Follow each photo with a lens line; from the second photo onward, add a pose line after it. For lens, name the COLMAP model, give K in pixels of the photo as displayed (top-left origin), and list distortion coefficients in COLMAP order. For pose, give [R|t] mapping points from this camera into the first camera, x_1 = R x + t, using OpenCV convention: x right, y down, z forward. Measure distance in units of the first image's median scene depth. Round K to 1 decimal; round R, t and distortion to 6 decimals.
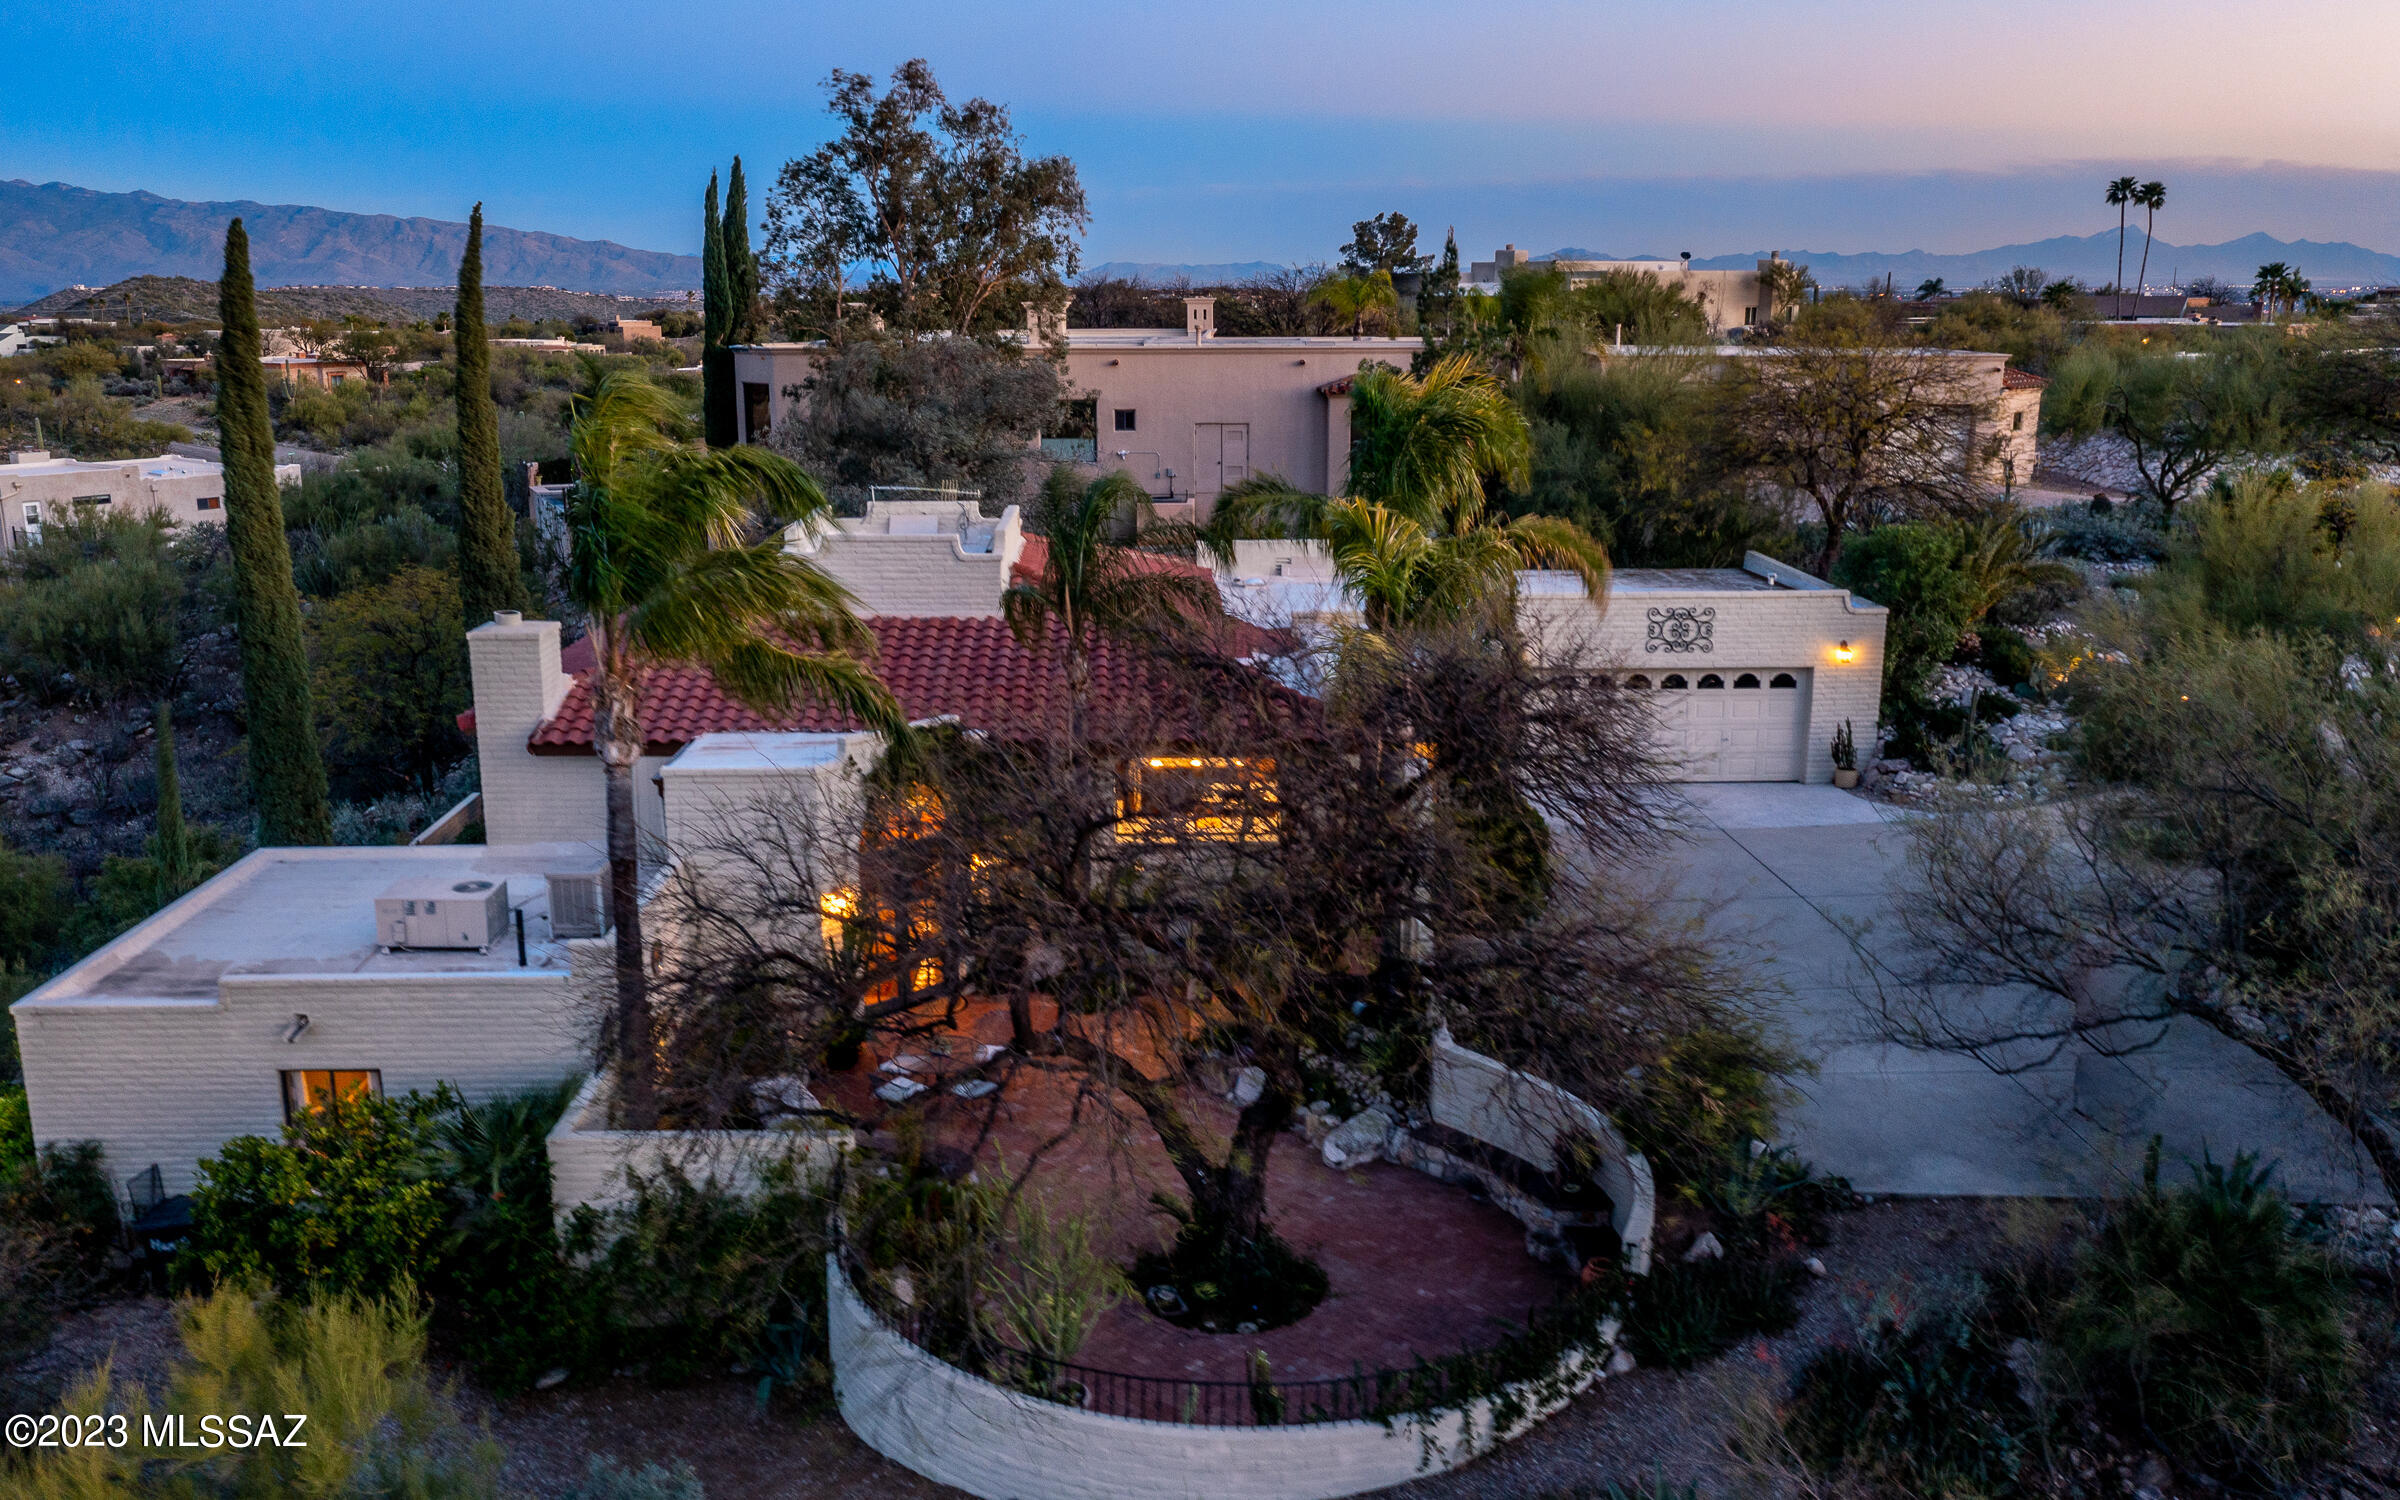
lens RADIAL K [[1917.6, 0, 1200.0], [0, 1917.6, 750.0], [0, 0, 1]] dist [0.001858, 0.005047]
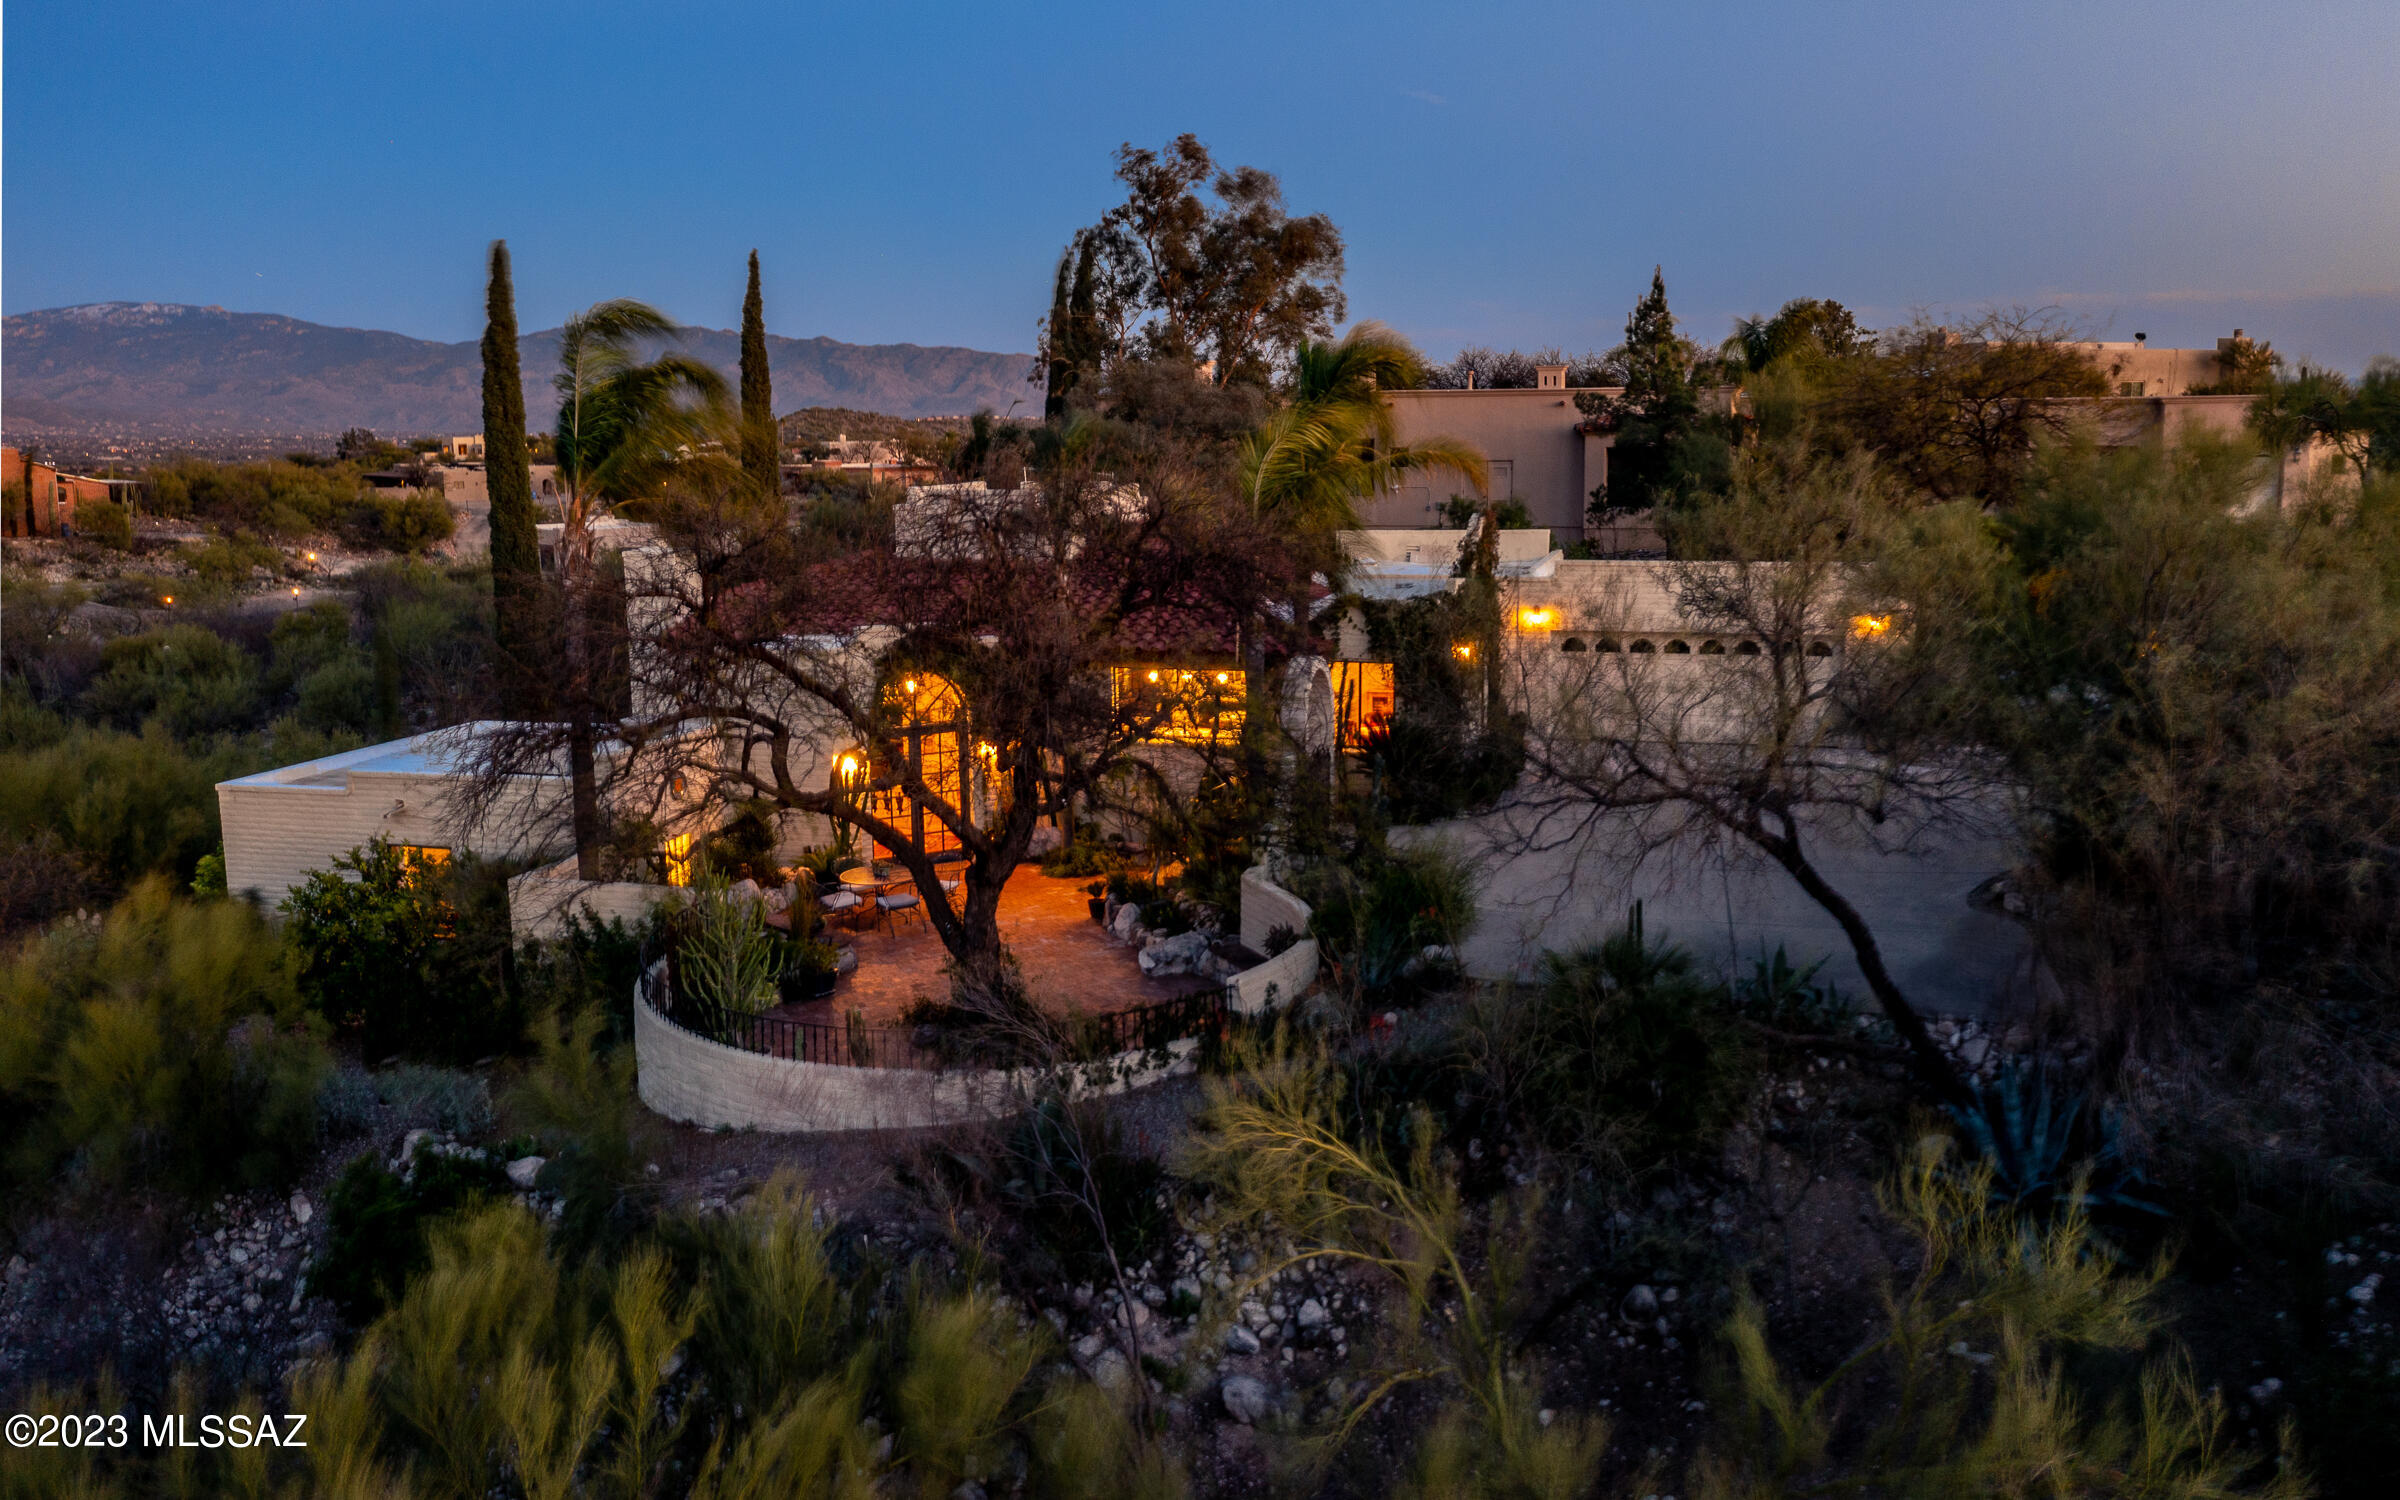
lens RADIAL K [[1874.9, 0, 1296.9], [0, 1874.9, 779.3], [0, 0, 1]] dist [0.002255, 0.005506]
pose [[0.966590, 0.037990, -0.253496, 0.210197], [-0.049993, 0.997905, -0.041076, 0.066511], [0.251404, 0.052376, 0.966464, -0.044539]]
